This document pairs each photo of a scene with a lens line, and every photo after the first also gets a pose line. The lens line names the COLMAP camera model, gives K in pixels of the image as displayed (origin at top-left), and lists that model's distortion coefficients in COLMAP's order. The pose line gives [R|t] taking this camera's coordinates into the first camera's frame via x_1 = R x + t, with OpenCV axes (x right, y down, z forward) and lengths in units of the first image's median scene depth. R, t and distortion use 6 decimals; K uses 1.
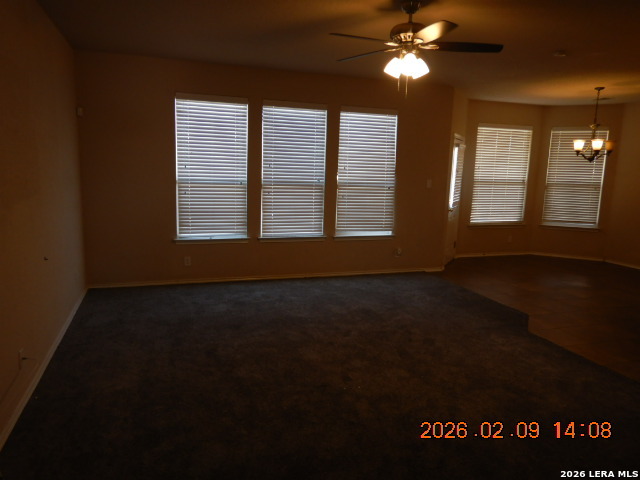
lens RADIAL K [[459.9, 0, 311.1], [0, 459.9, 240.0], [0, 0, 1]] dist [0.007085, -0.004546]
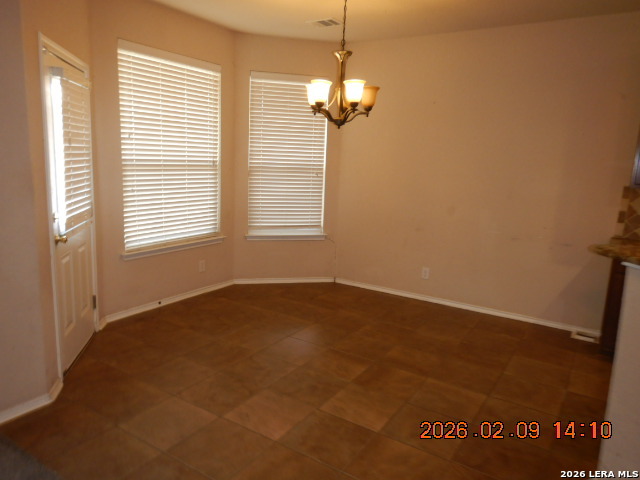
lens RADIAL K [[459.9, 0, 311.1], [0, 459.9, 240.0], [0, 0, 1]] dist [0.007085, -0.004546]
pose [[0.785663, -0.106509, 0.609417, 0.205874], [0.078615, 0.994271, 0.072419, -0.067823], [-0.613639, -0.008987, 0.789536, 0.494875]]
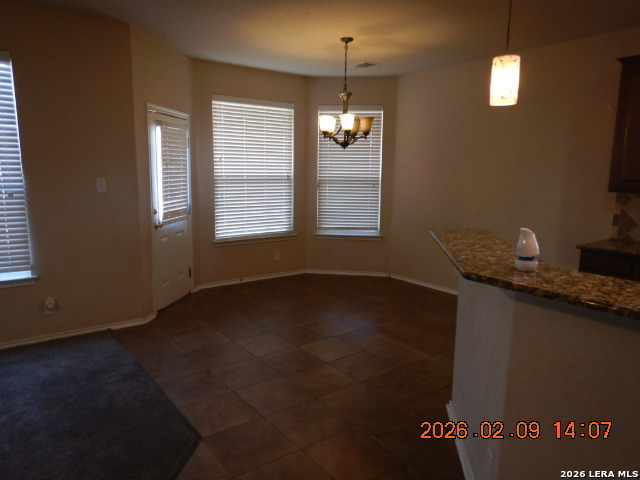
lens RADIAL K [[459.9, 0, 311.1], [0, 459.9, 240.0], [0, 0, 1]] dist [0.007085, -0.004546]
pose [[0.952302, -0.060188, 0.299164, 0.278933], [0.058654, 0.998179, 0.014114, -0.036661], [-0.299469, 0.004107, 0.954097, 0.290832]]
